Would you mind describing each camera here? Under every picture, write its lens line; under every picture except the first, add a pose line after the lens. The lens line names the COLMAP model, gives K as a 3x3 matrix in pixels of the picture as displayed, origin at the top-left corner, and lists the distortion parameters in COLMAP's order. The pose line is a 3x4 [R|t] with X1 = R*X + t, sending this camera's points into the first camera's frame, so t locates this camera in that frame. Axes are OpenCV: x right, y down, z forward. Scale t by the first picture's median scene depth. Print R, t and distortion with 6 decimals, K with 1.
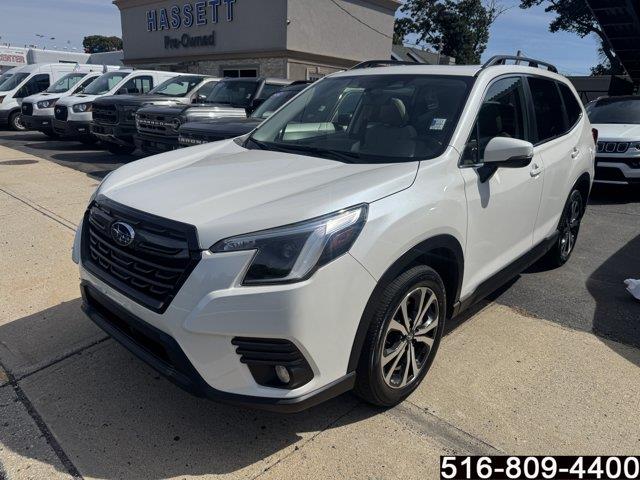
lens RADIAL K [[468.1, 0, 320.1], [0, 468.1, 243.4], [0, 0, 1]] dist [-0.000402, -0.020926]
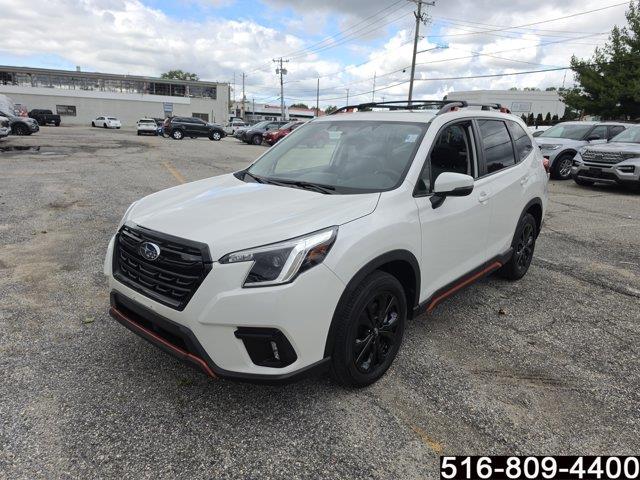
lens RADIAL K [[468.1, 0, 321.0], [0, 468.1, 235.2], [0, 0, 1]] dist [-0.000402, -0.020926]
pose [[0.999811, -0.007583, 0.017878, 0.030583], [0.008710, 0.997923, -0.063833, 0.023352], [-0.017357, 0.063976, 0.997800, -0.310341]]
